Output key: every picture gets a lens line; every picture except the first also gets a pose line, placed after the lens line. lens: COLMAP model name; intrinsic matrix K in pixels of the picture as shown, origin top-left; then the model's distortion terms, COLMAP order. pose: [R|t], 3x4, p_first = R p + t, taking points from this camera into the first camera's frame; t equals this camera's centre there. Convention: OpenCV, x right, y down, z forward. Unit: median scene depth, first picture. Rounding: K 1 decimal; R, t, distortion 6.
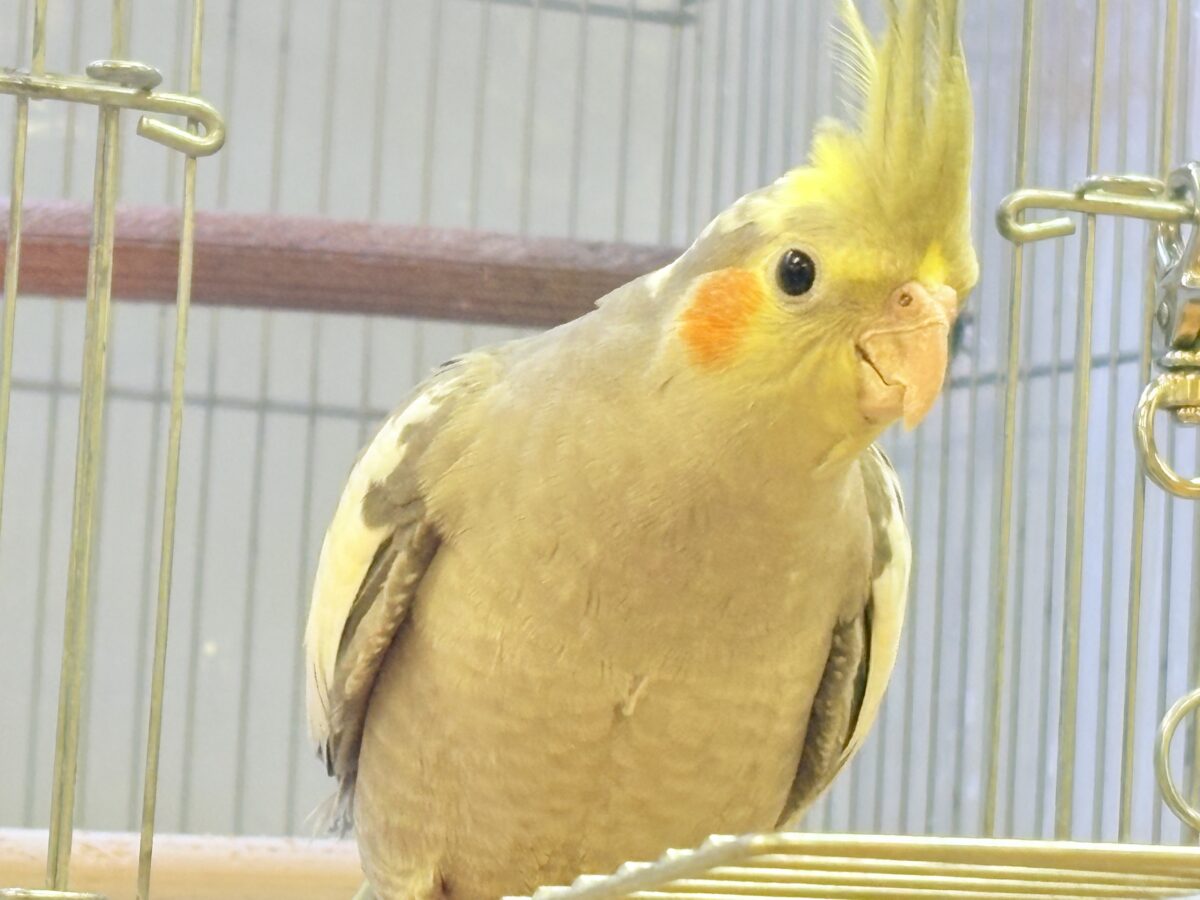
lens RADIAL K [[5576.4, 0, 600.0], [0, 5576.4, 450.0], [0, 0, 1]] dist [0.057386, 2.223160]
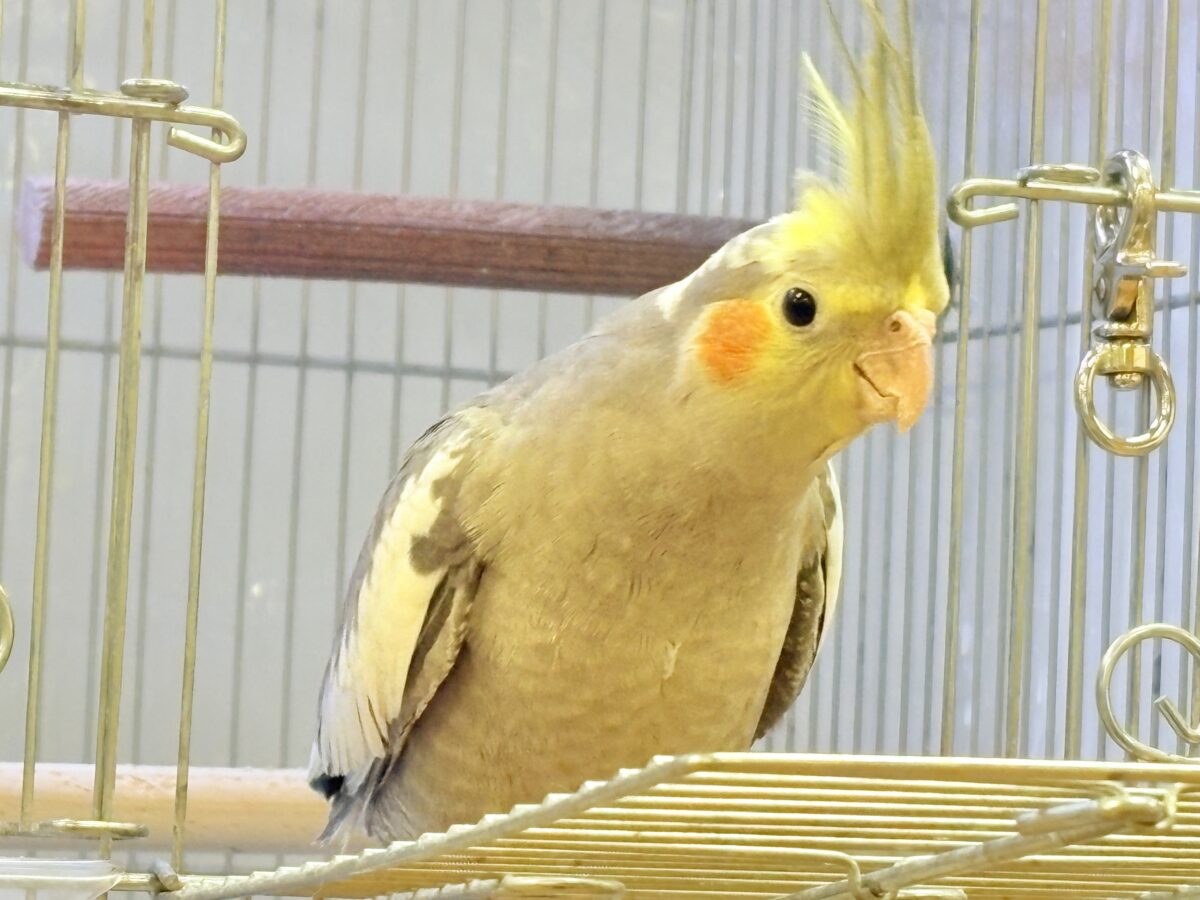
lens RADIAL K [[5577.2, 0, 600.0], [0, 5577.2, 450.0], [0, 0, 1]] dist [-0.028279, -0.359443]
pose [[0.999871, -0.010305, -0.012315, 0.015110], [0.010475, 0.999850, 0.013798, -0.008781], [0.012171, -0.013926, 0.999829, -0.103402]]
